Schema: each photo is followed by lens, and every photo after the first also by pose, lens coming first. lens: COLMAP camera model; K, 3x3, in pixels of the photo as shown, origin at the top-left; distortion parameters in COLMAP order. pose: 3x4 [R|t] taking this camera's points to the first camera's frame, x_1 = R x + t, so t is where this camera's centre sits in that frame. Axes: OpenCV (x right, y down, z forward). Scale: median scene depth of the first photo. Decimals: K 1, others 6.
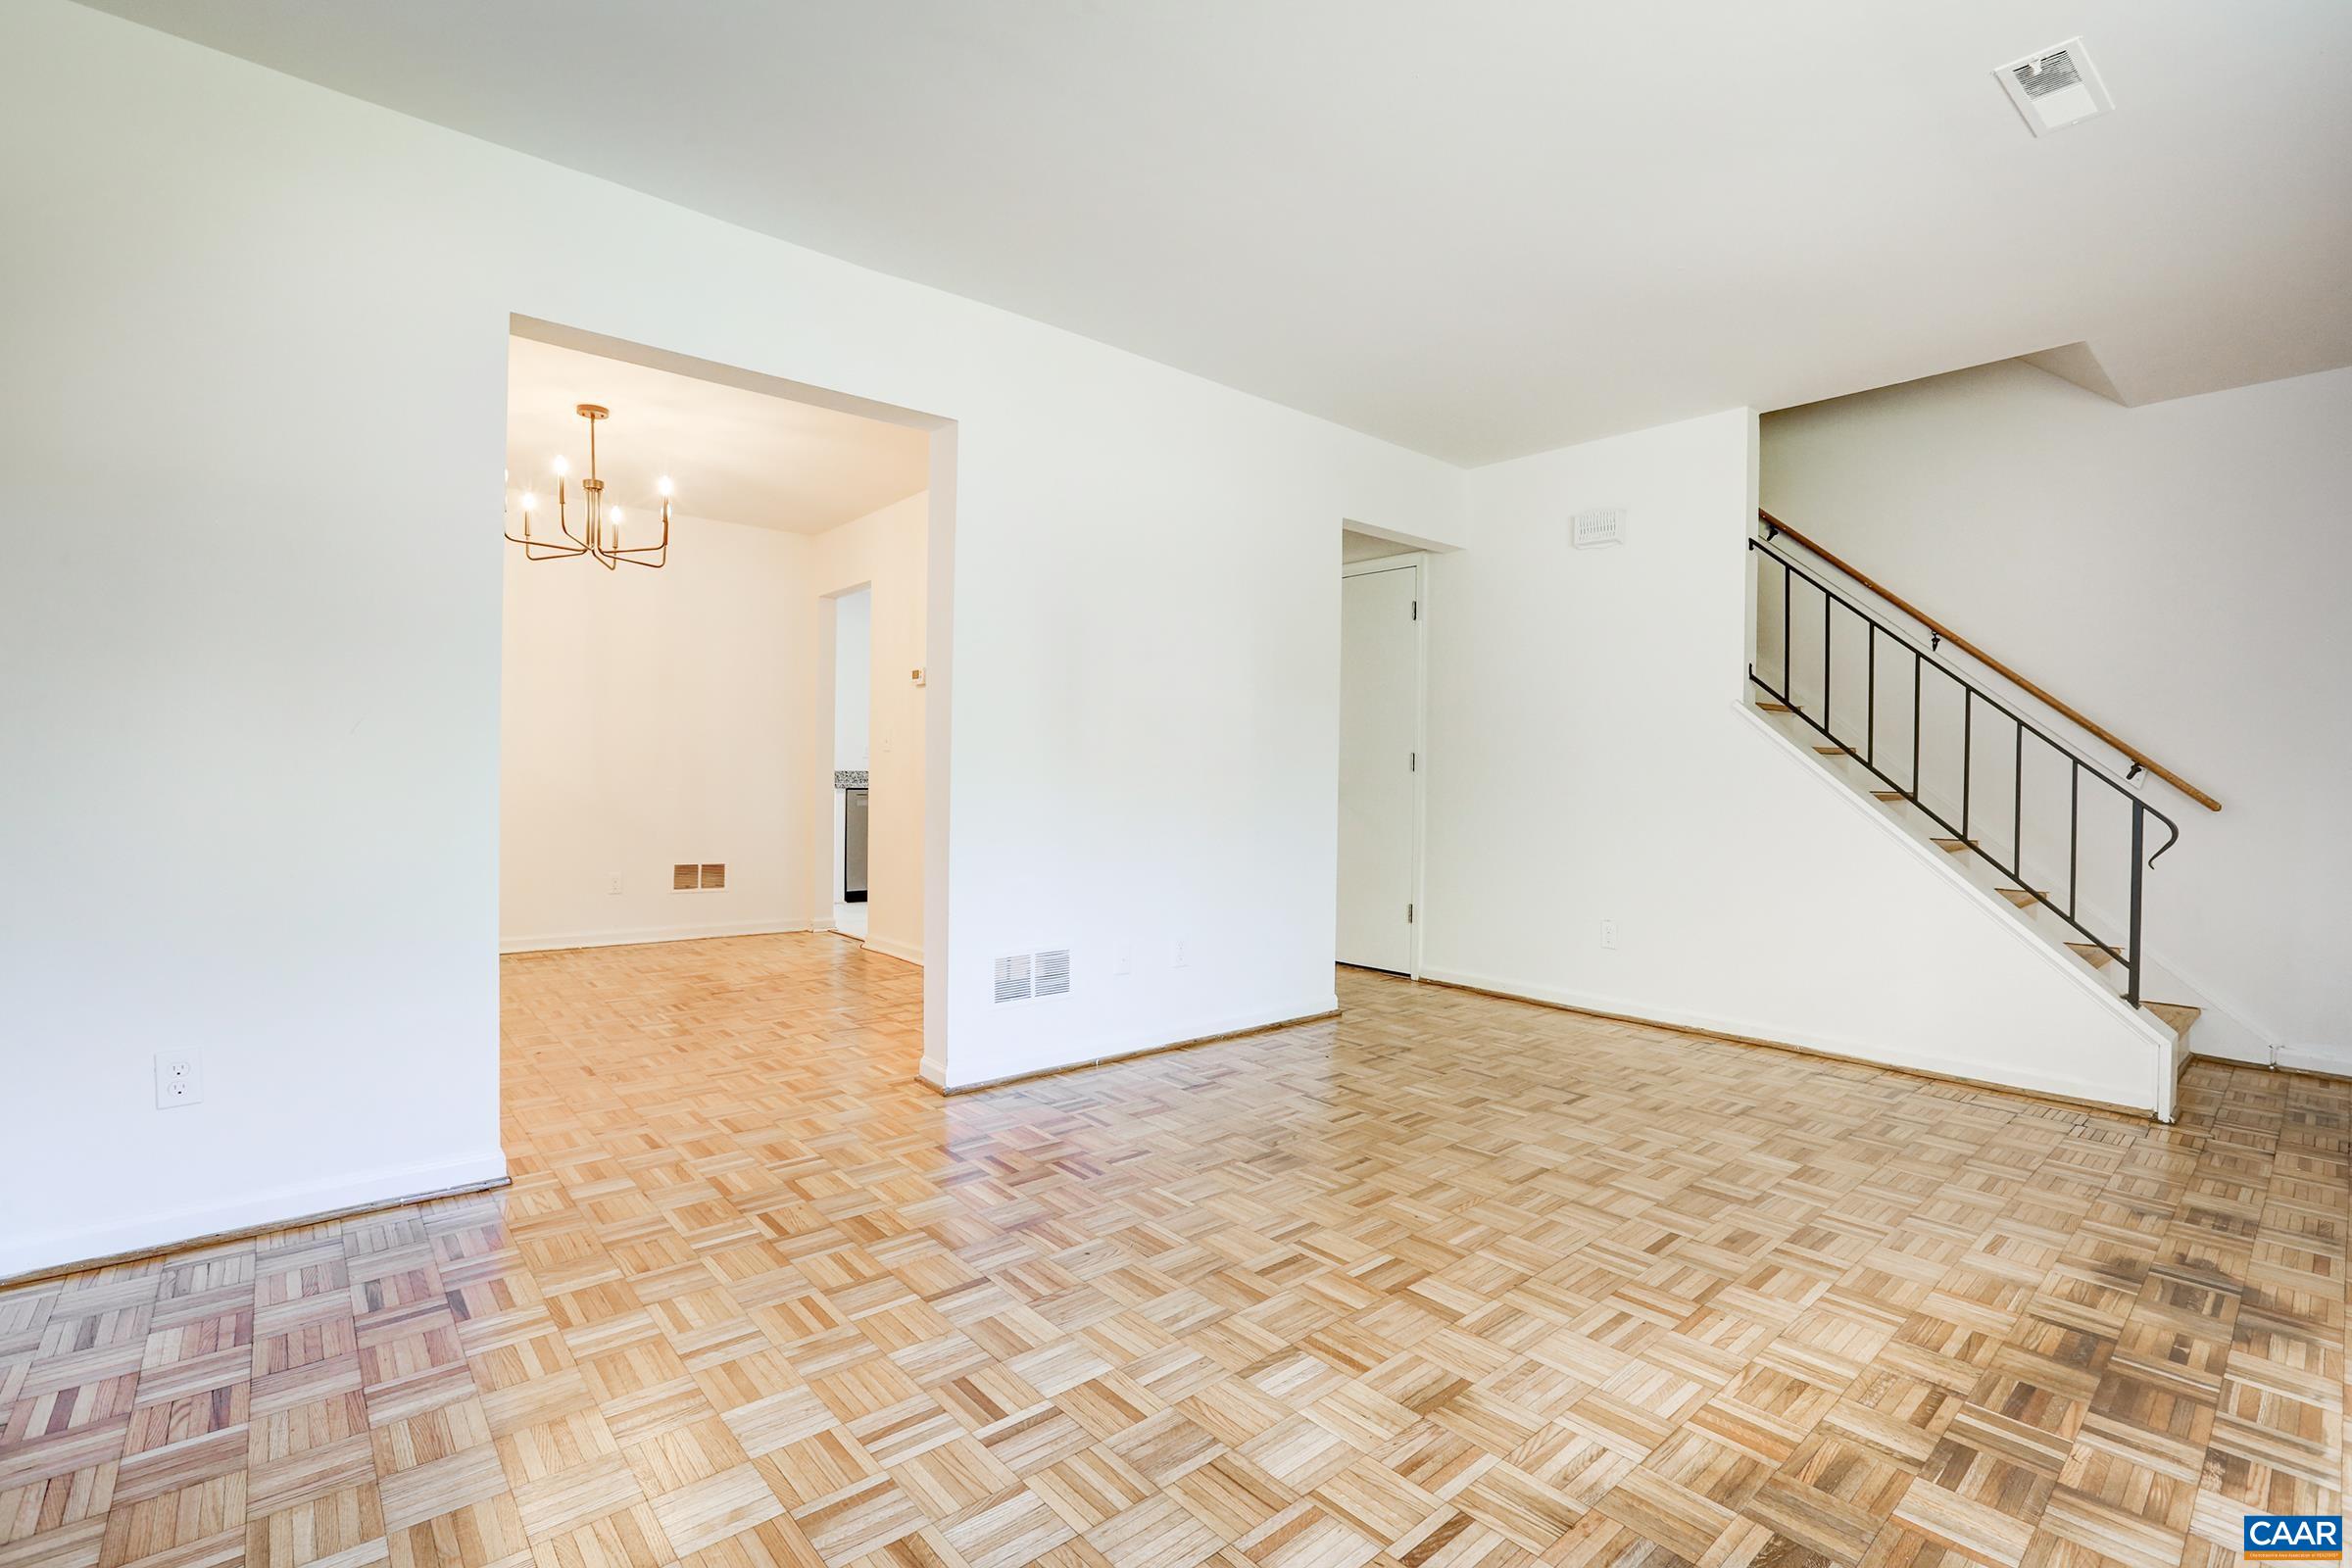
lens RADIAL K [[1070.7, 0, 1178.9], [0, 1070.7, 774.0], [0, 0, 1]] dist [-0.045024, 0.012169]
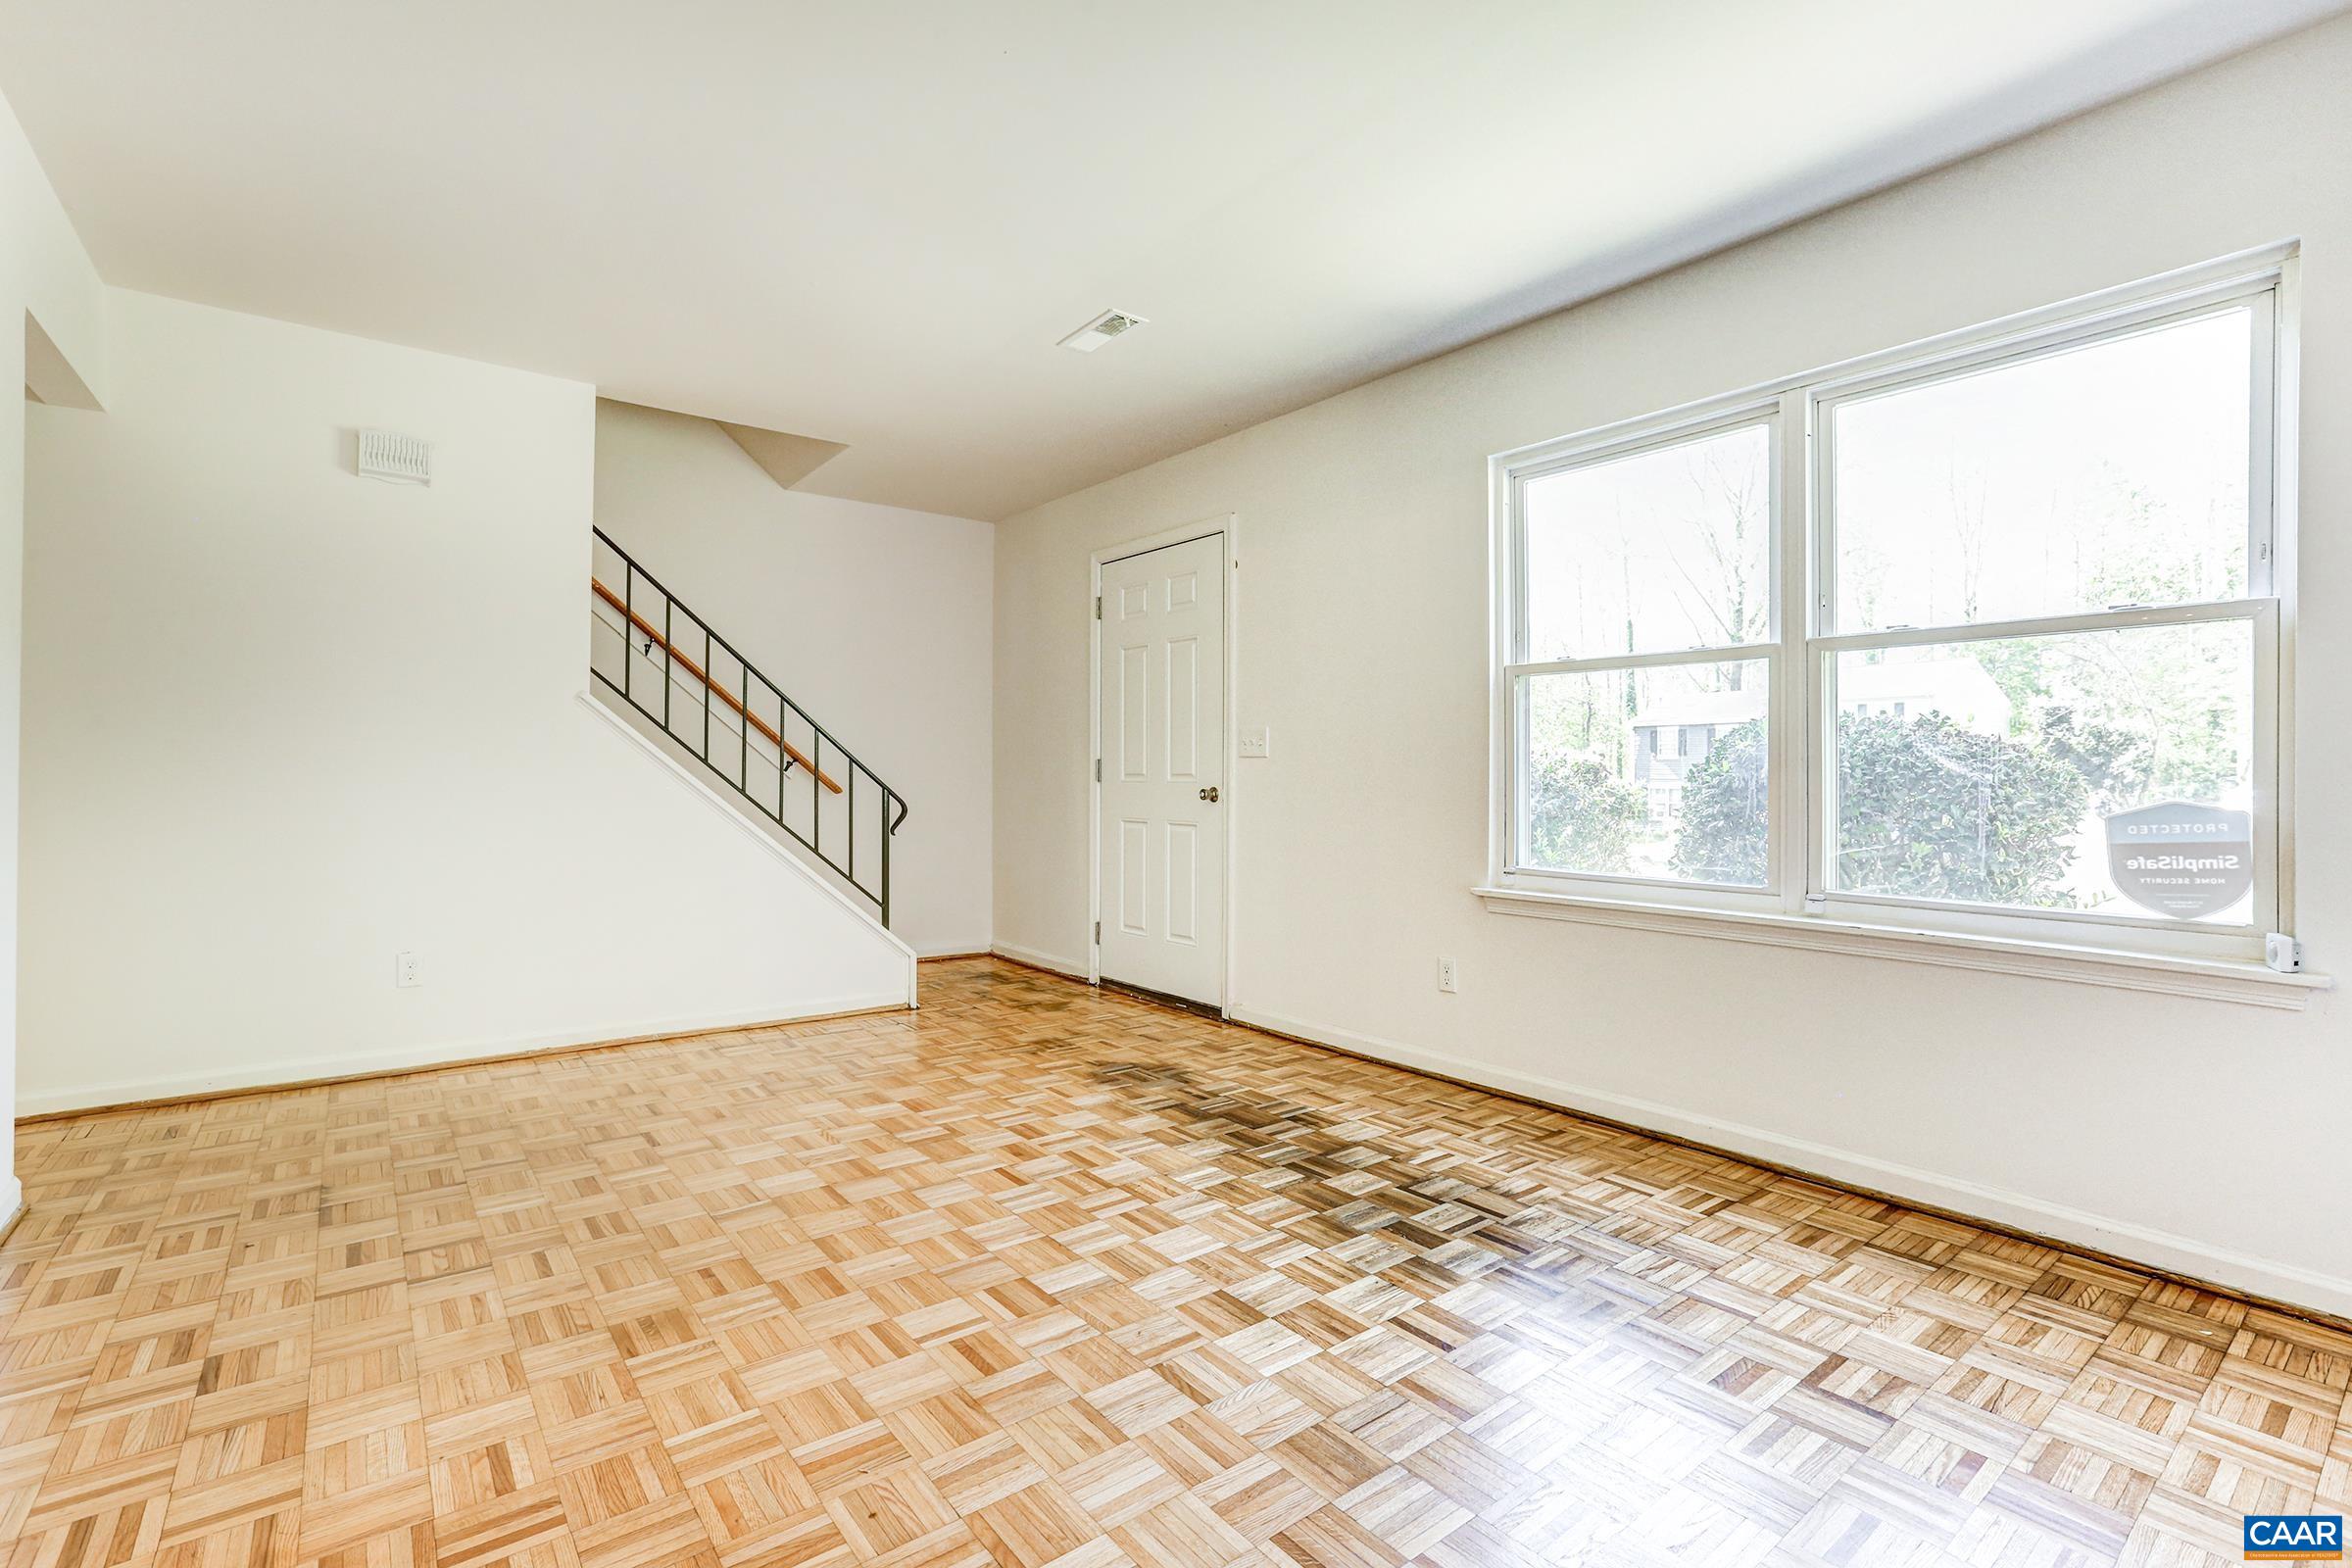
lens RADIAL K [[1059.2, 0, 1180.4], [0, 1059.2, 773.4], [0, 0, 1]] dist [-0.044397, 0.021052]
pose [[0.052858, -0.009964, 0.998552, -0.674231], [-0.005351, 0.999933, 0.010261, -0.014842], [-0.998588, -0.005886, 0.052802, 0.732763]]
